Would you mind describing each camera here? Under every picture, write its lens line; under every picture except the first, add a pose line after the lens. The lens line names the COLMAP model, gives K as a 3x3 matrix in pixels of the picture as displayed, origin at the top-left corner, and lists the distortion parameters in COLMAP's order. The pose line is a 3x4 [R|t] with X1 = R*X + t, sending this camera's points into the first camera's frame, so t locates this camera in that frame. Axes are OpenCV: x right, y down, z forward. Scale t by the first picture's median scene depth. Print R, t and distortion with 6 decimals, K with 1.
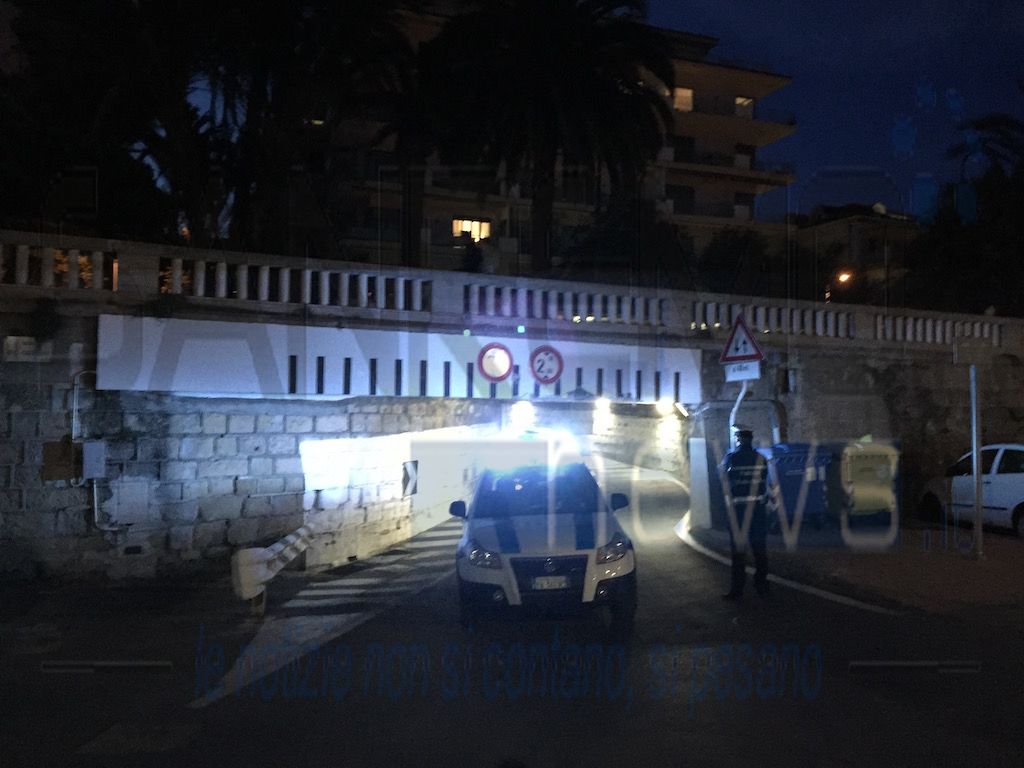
lens RADIAL K [[874.3, 0, 514.5], [0, 874.3, 383.4], [0, 0, 1]] dist [0.098270, -0.151256]
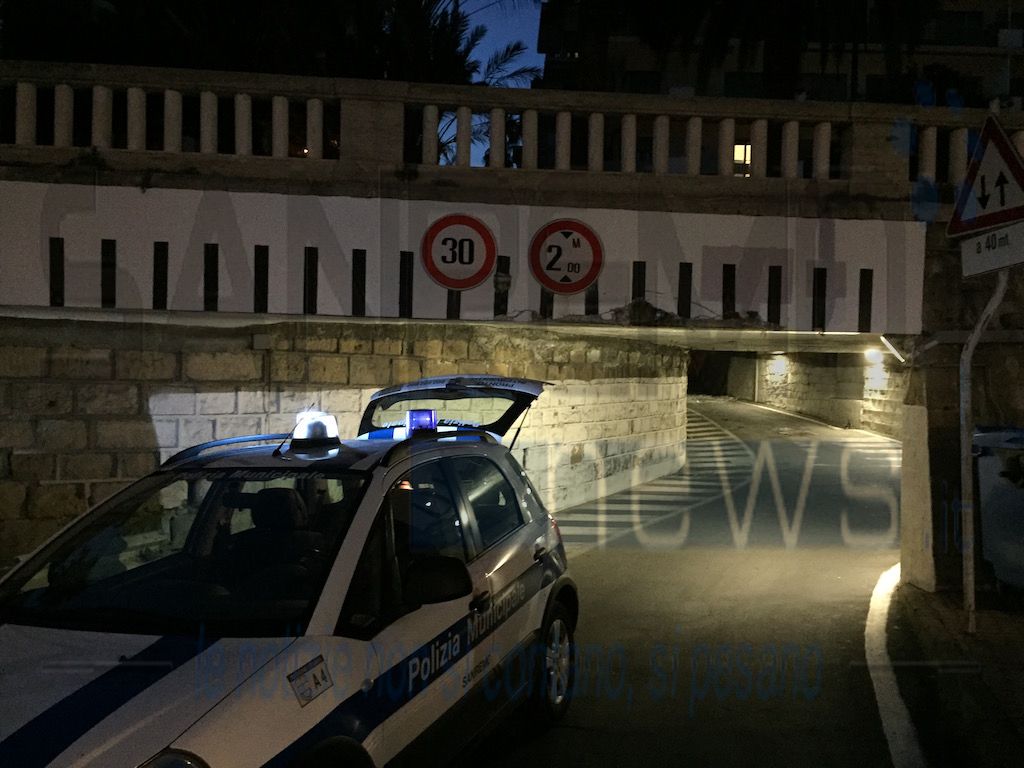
lens RADIAL K [[874.3, 0, 514.5], [0, 874.3, 383.4], [0, 0, 1]] dist [0.098270, -0.151256]
pose [[0.934932, 0.015668, -0.354482, 0.194634], [-0.000470, 0.999078, 0.042918, 0.032083], [0.354828, -0.039959, 0.934077, 0.513692]]
